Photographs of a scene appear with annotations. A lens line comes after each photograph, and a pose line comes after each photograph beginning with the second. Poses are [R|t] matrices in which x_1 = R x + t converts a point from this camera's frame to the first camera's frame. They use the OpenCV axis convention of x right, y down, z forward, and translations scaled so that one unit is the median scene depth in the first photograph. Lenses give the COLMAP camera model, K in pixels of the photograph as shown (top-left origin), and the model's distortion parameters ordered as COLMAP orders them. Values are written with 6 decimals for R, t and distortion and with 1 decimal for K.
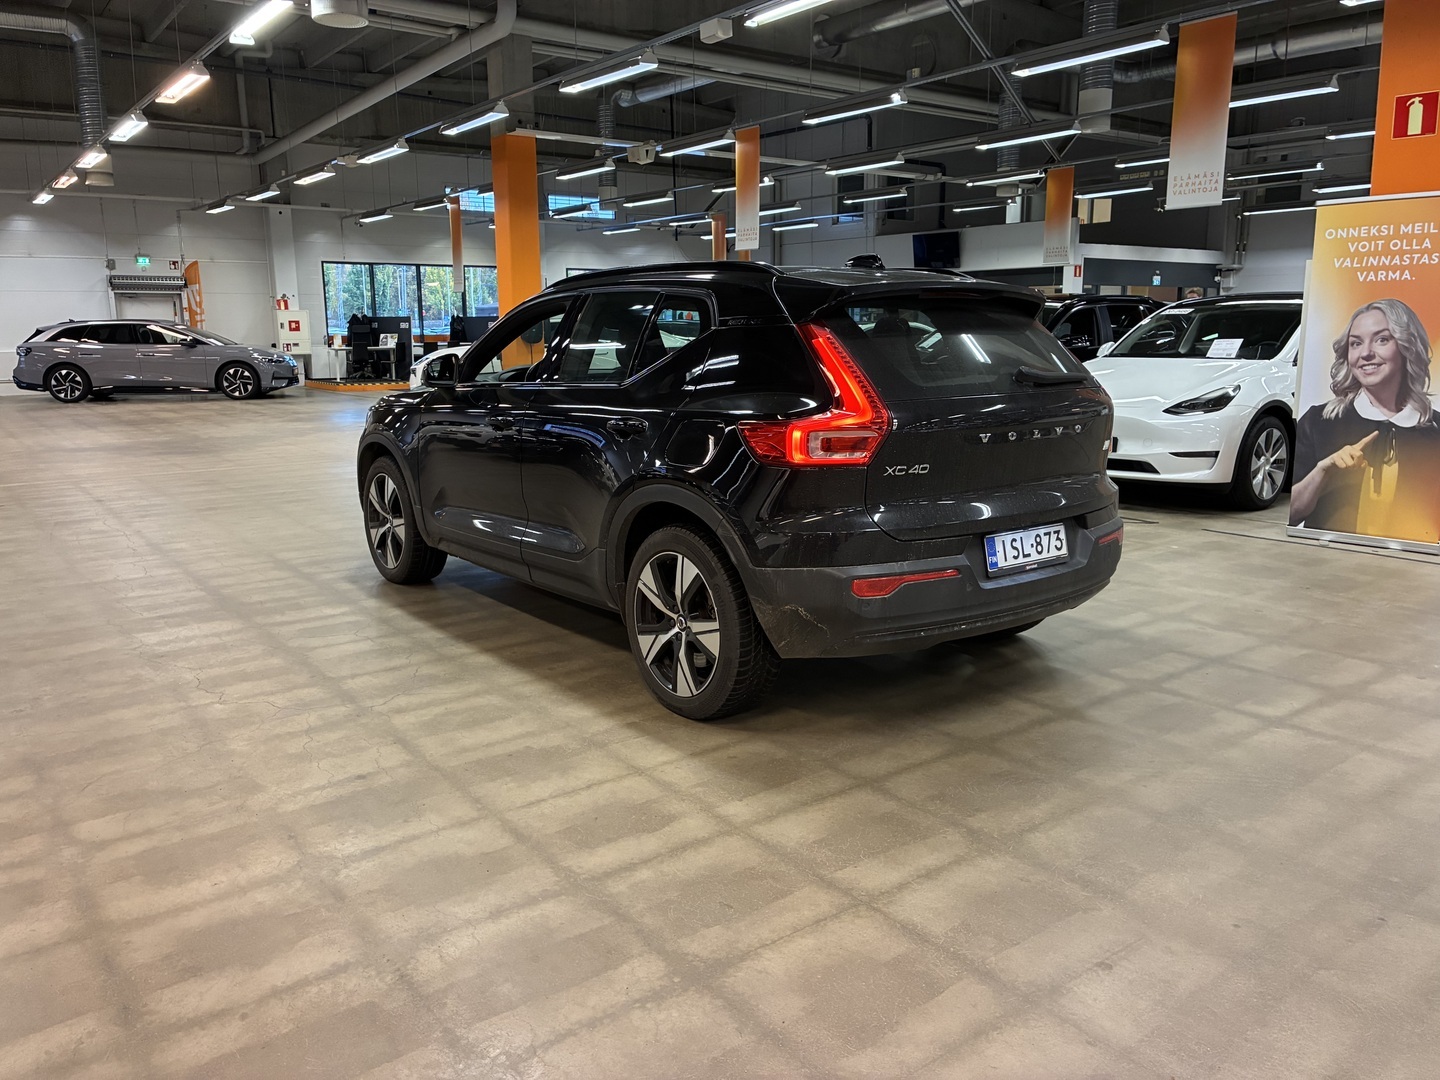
lens RADIAL K [[1110.7, 0, 725.2], [0, 1110.7, 563.1], [0, 0, 1]] dist [0.050916, -0.073600]
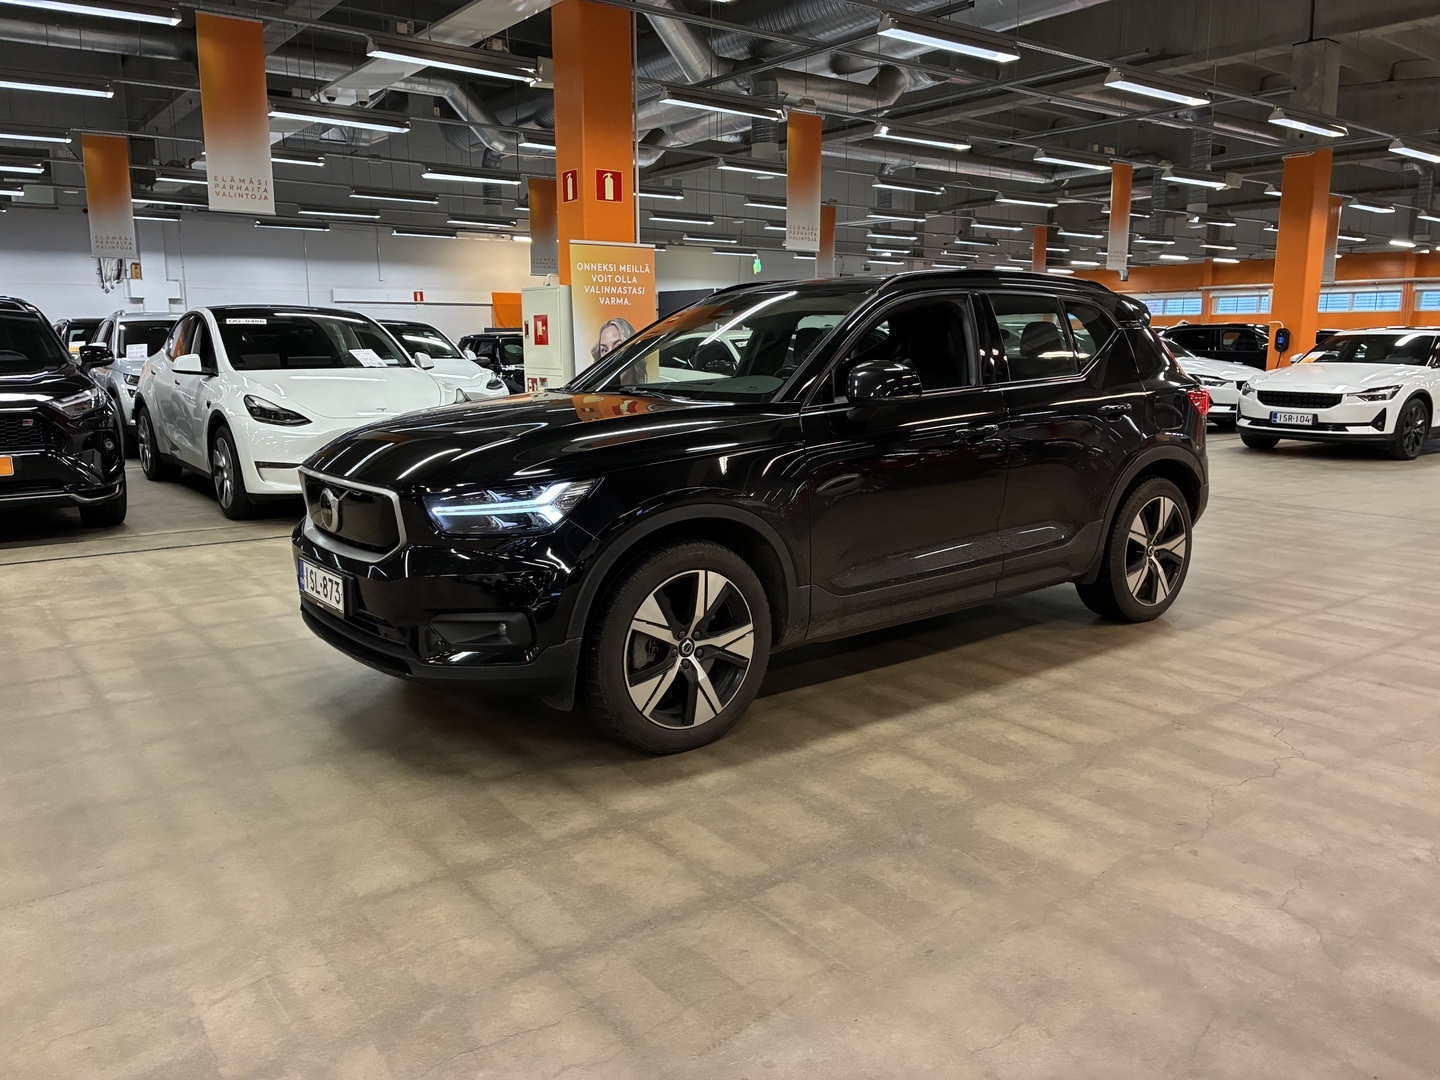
lens RADIAL K [[1110.7, 0, 720.4], [0, 1110.7, 539.1], [0, 0, 1]] dist [0.050916, -0.073600]
pose [[-0.006192, -0.176522, 0.984277, -1.160293], [0.216175, 0.960785, 0.173669, -0.259075], [-0.976335, 0.213852, 0.032210, 1.253733]]
